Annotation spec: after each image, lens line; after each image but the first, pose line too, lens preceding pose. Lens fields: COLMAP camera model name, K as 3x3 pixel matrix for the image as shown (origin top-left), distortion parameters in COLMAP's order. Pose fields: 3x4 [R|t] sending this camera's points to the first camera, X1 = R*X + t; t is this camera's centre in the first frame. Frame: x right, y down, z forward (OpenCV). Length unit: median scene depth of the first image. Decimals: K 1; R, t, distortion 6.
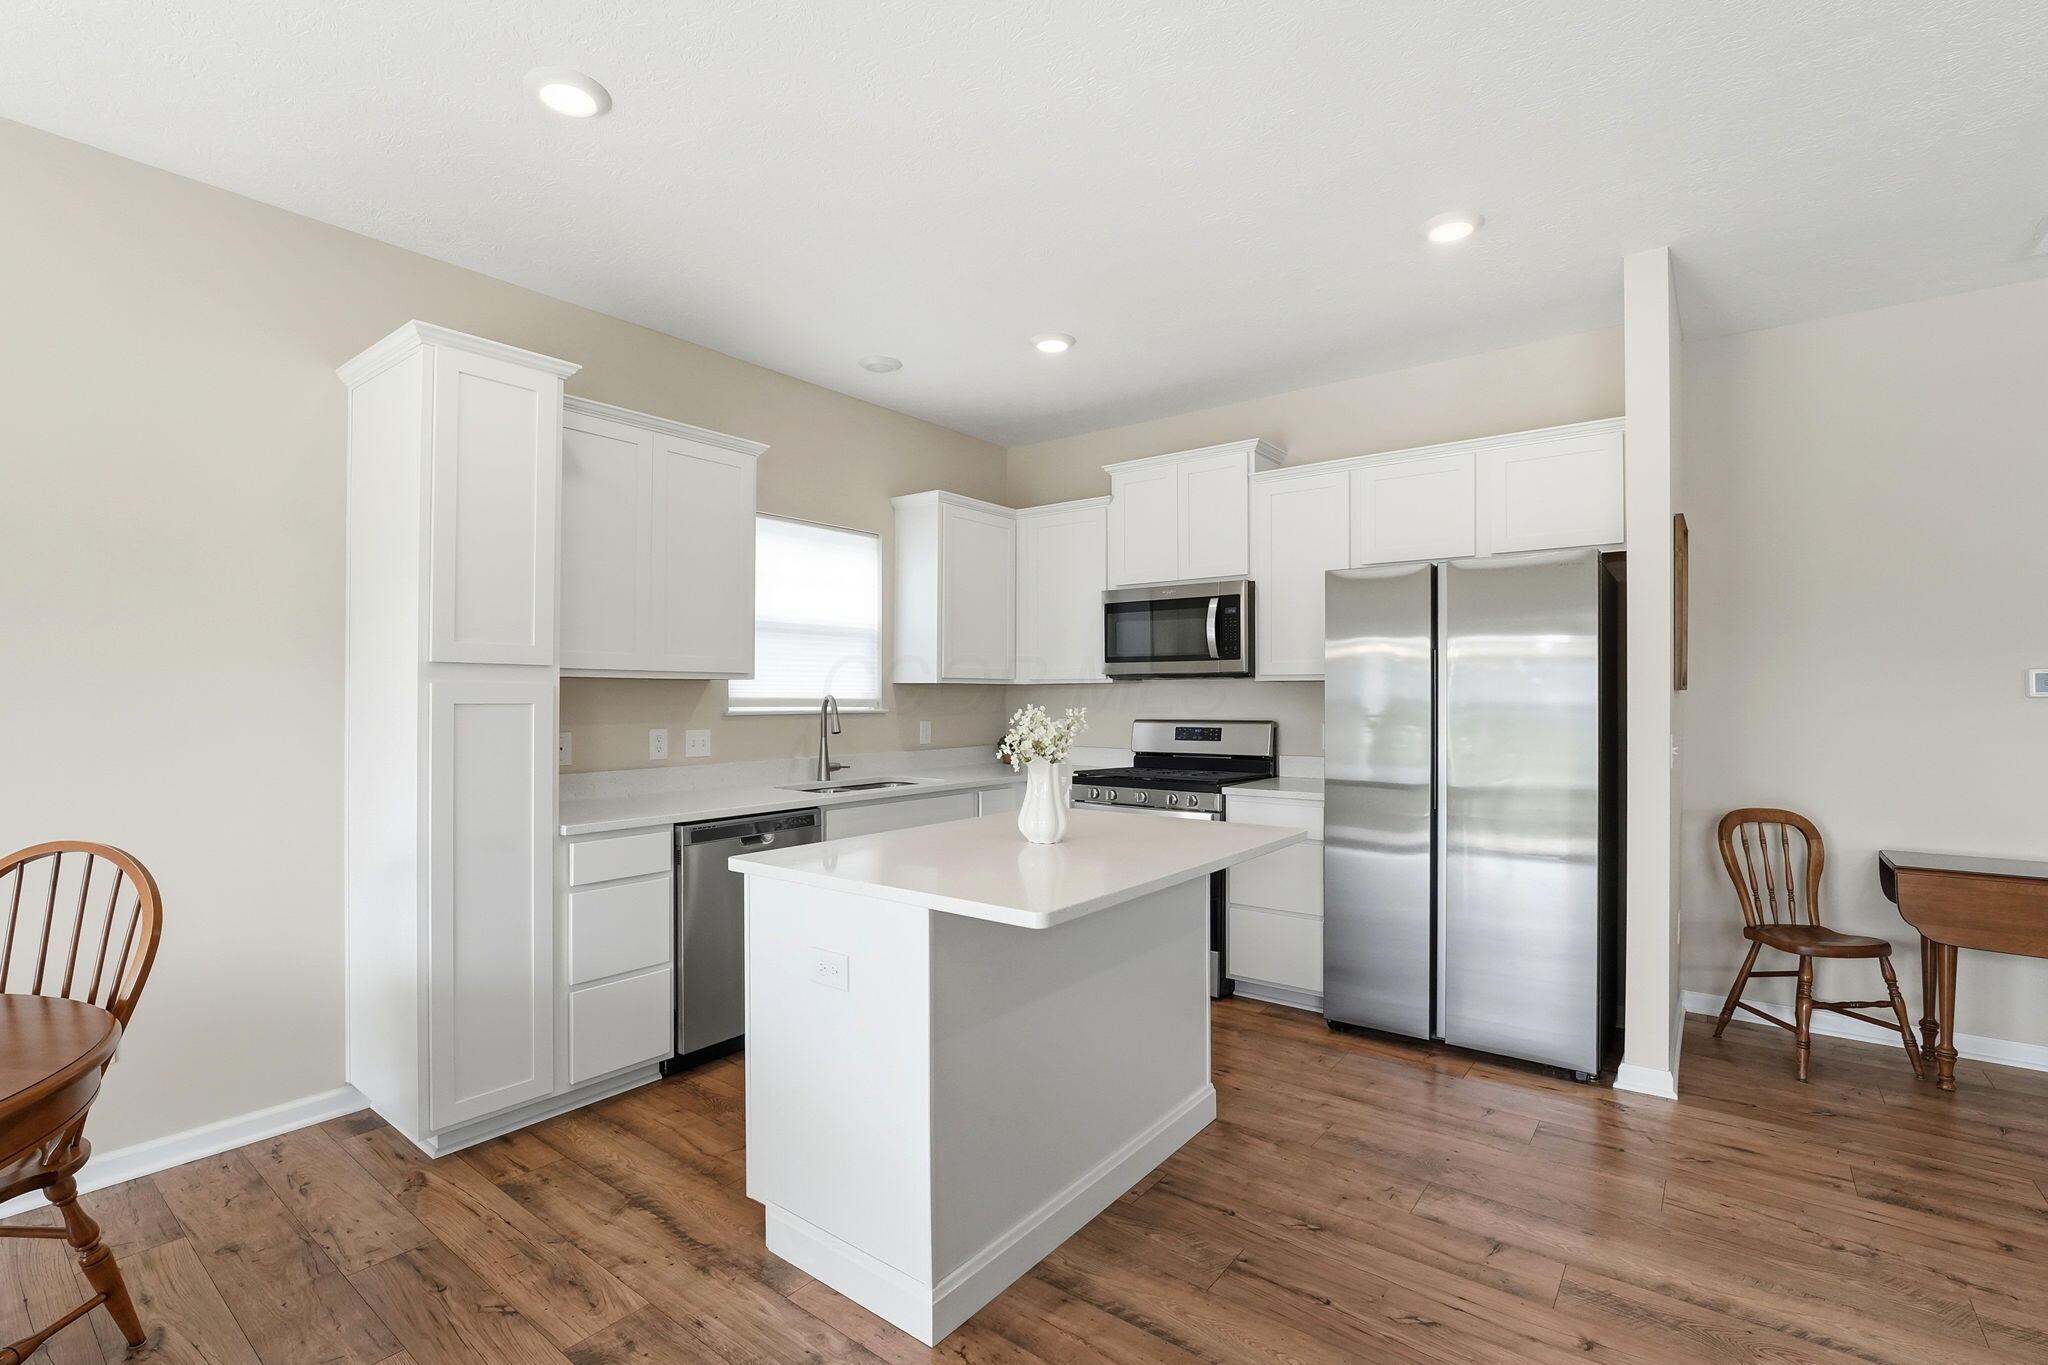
lens RADIAL K [[919.8, 0, 1025.8], [0, 919.8, 691.8], [0, 0, 1]] dist [-0.027285, 0.000279]
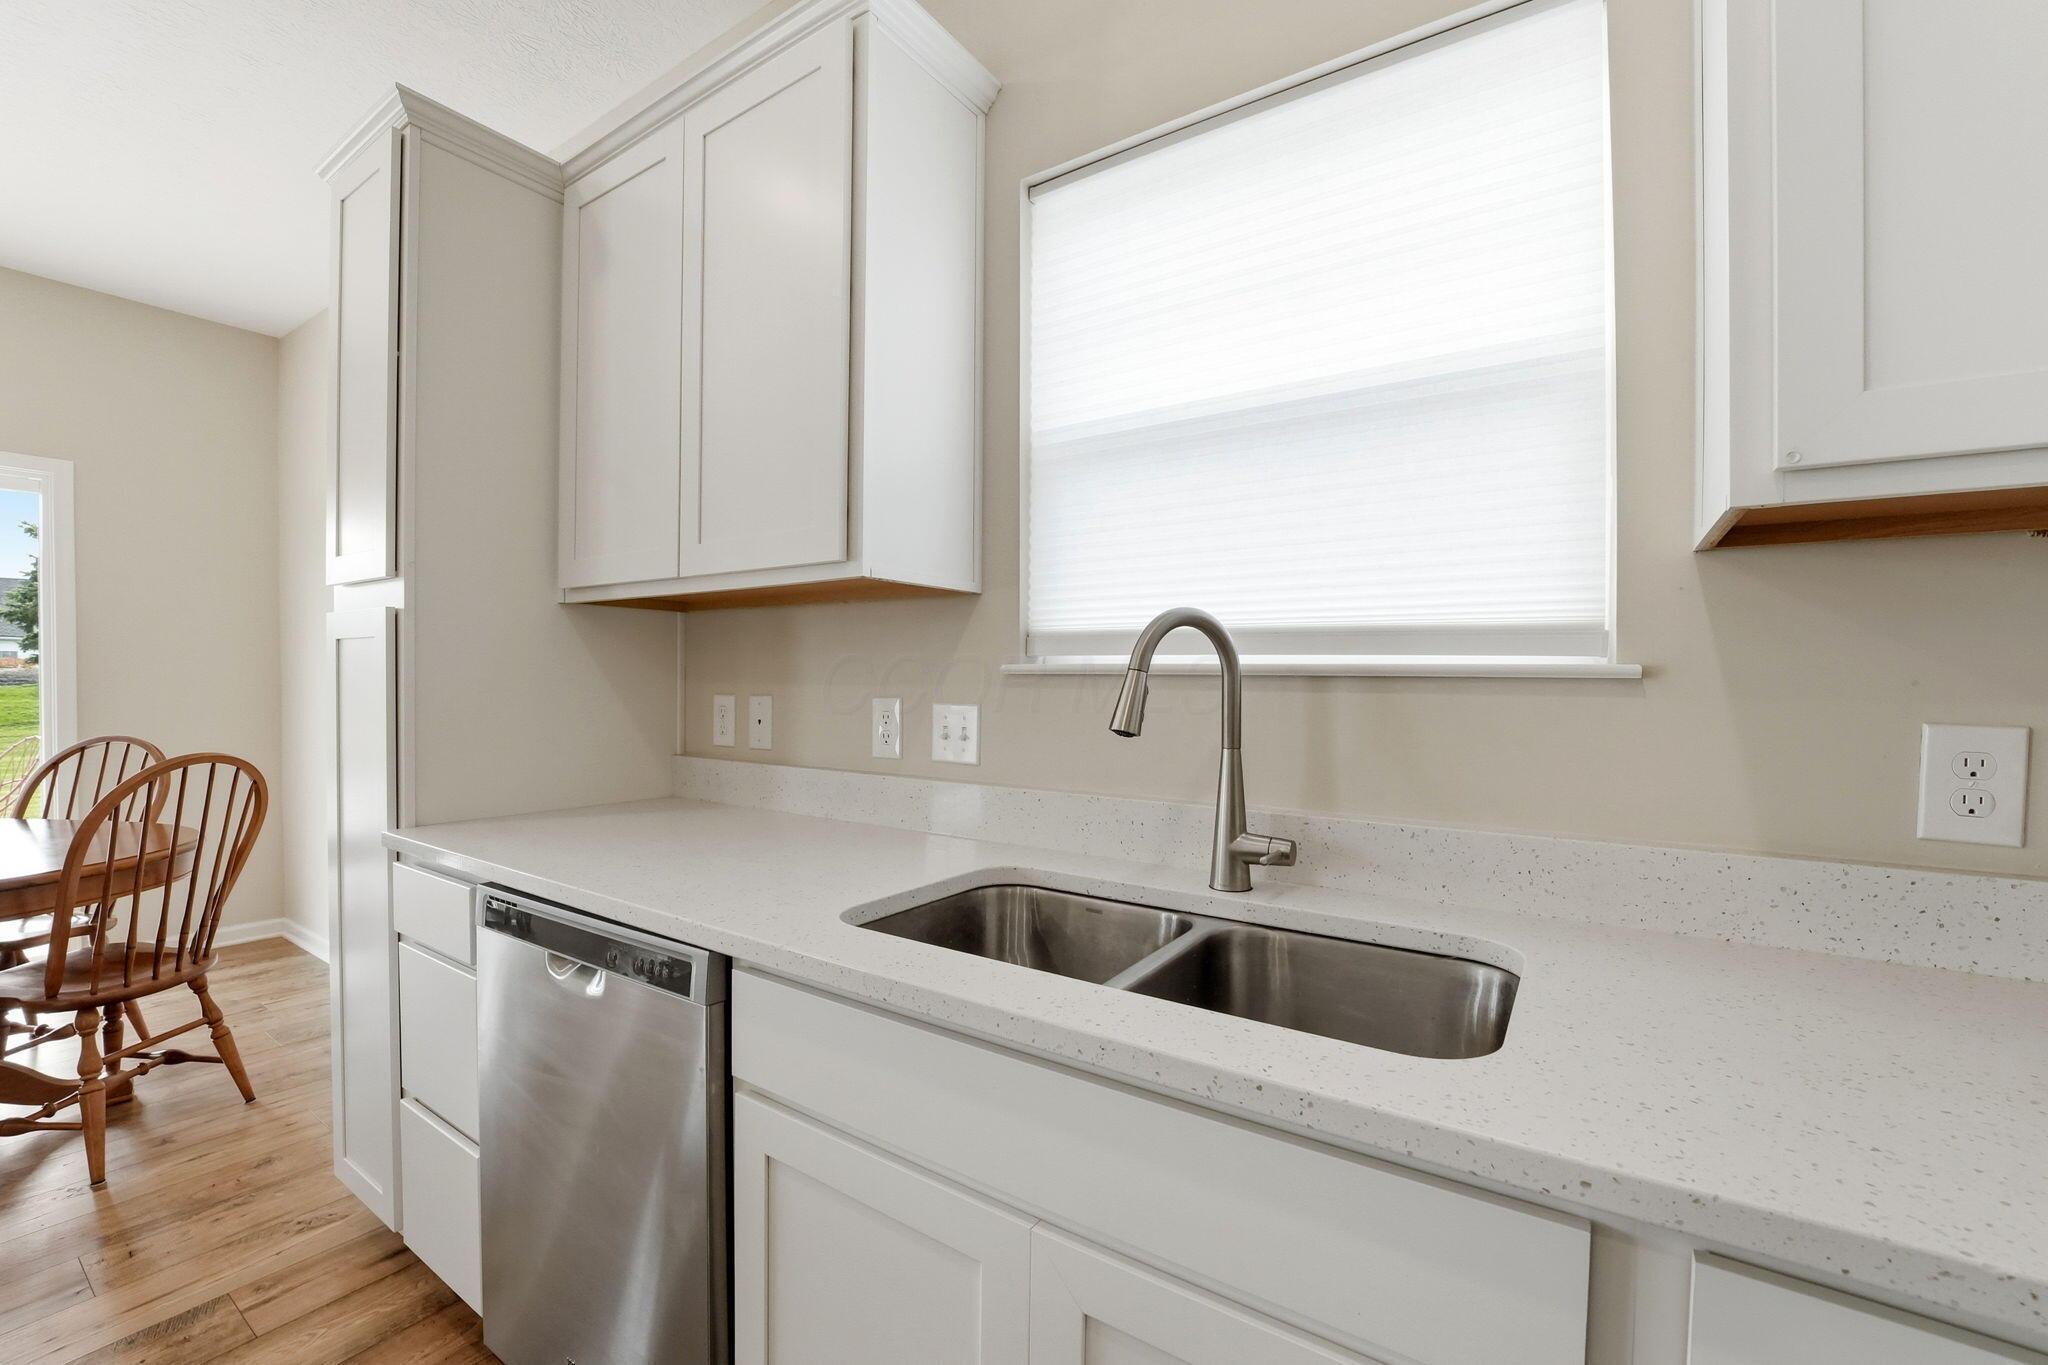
lens RADIAL K [[849.1, 0, 1024.2], [0, 849.1, 688.5], [0, 0, 1]] dist [-0.030165, 0.006137]
pose [[0.053474, 0.009469, -0.998524, 0.078727], [-0.004852, 0.999946, 0.009222, 0.033606], [0.998557, 0.004352, 0.053517, 1.150401]]
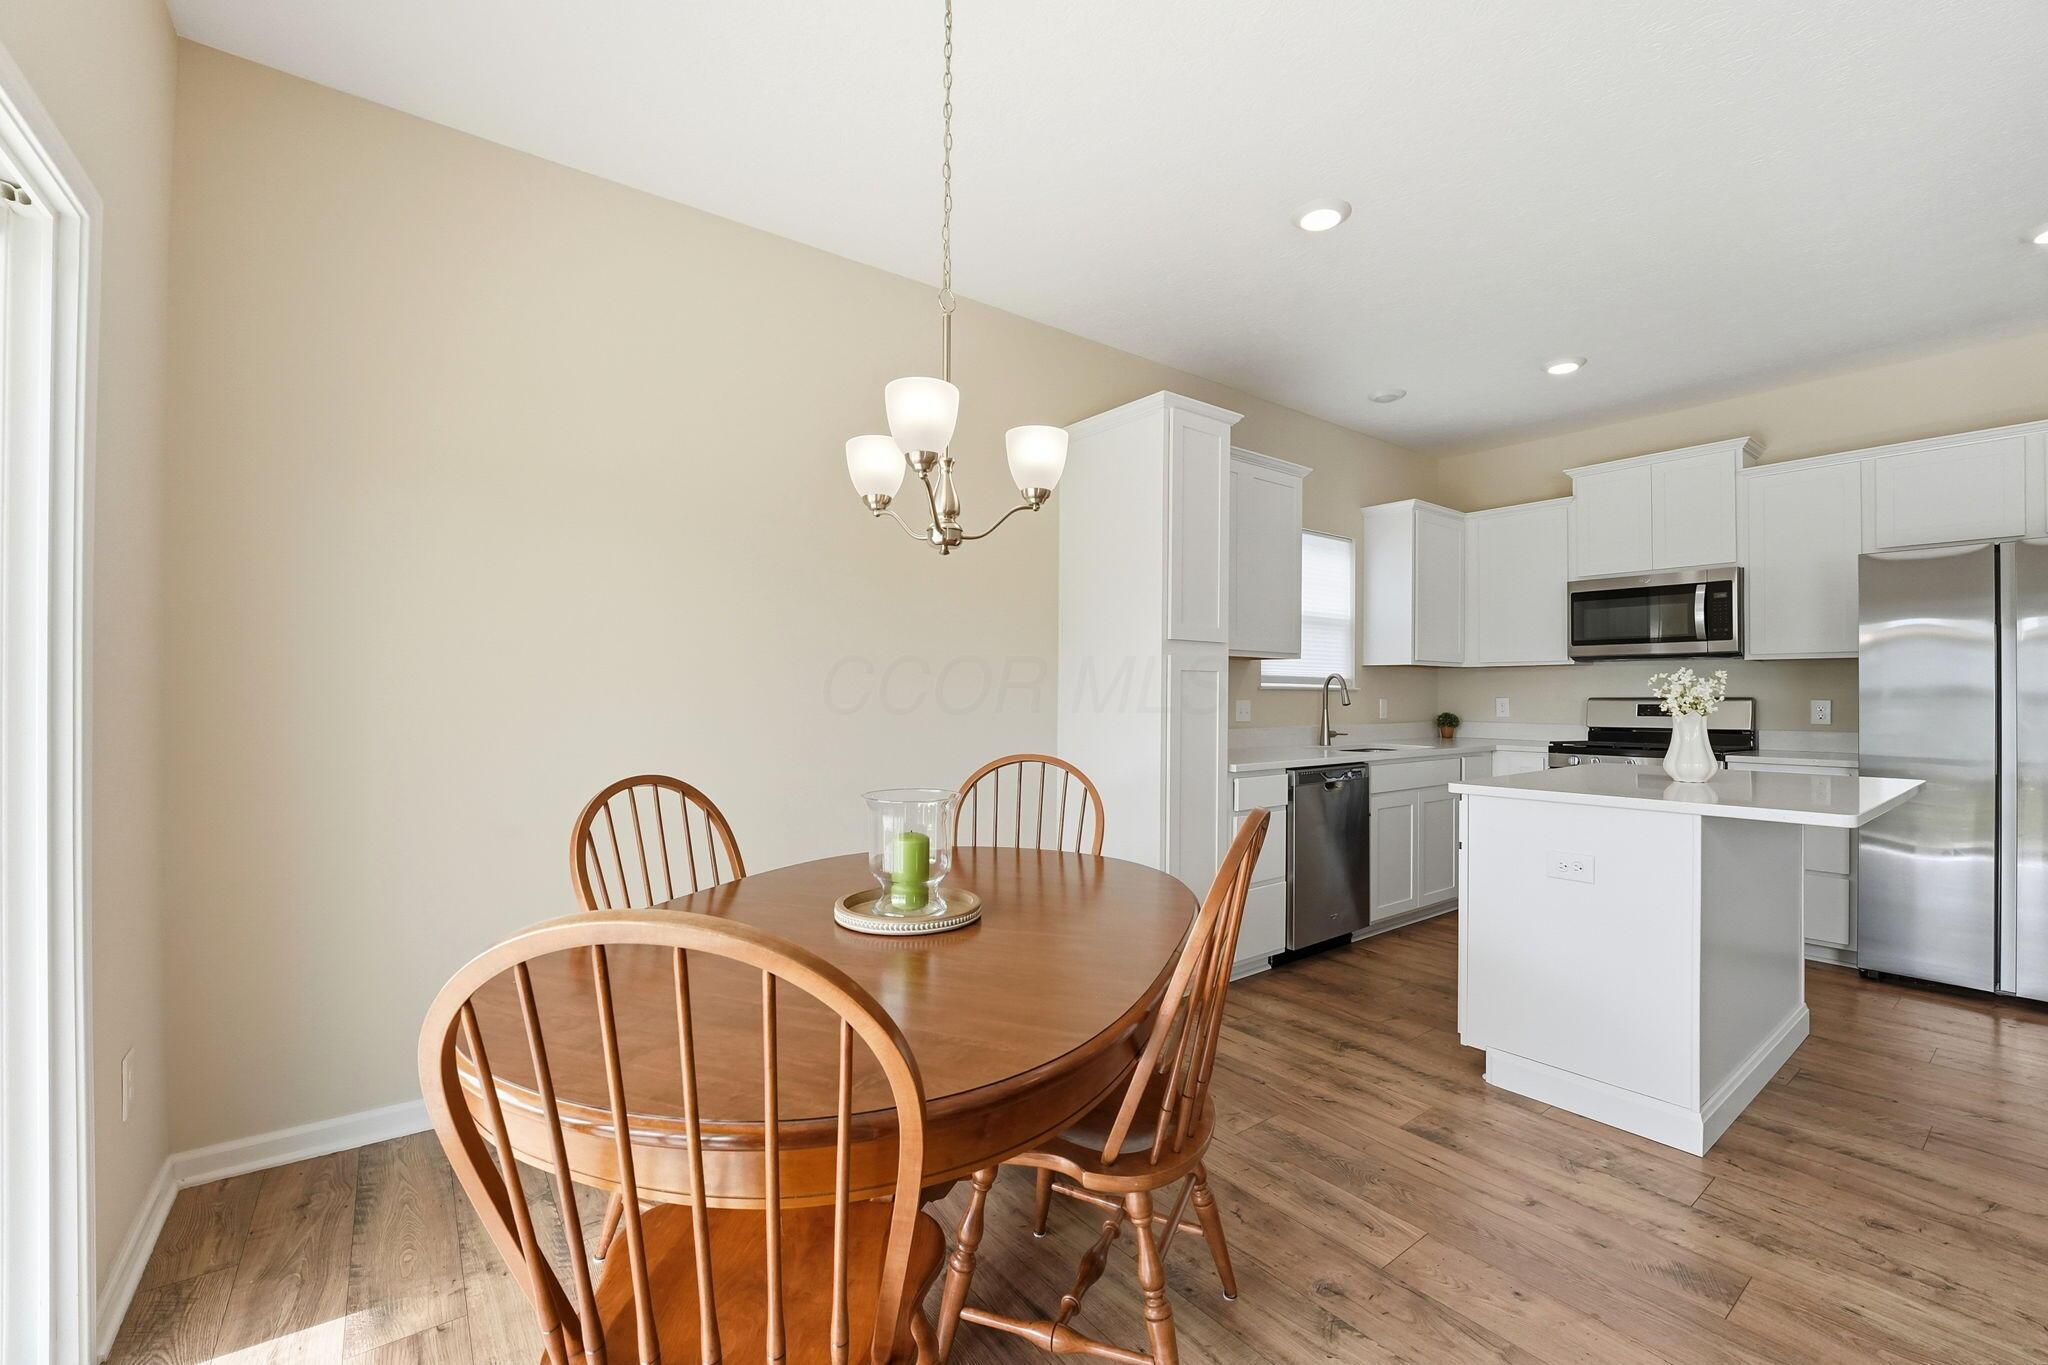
lens RADIAL K [[849.1, 0, 1024.2], [0, 849.1, 688.5], [0, 0, 1]] dist [-0.030165, 0.006137]
pose [[0.966190, 0.001812, -0.257826, -0.395992], [-0.002592, 0.999993, -0.002684, 0.033264], [0.257819, 0.003262, 0.966188, -0.212078]]
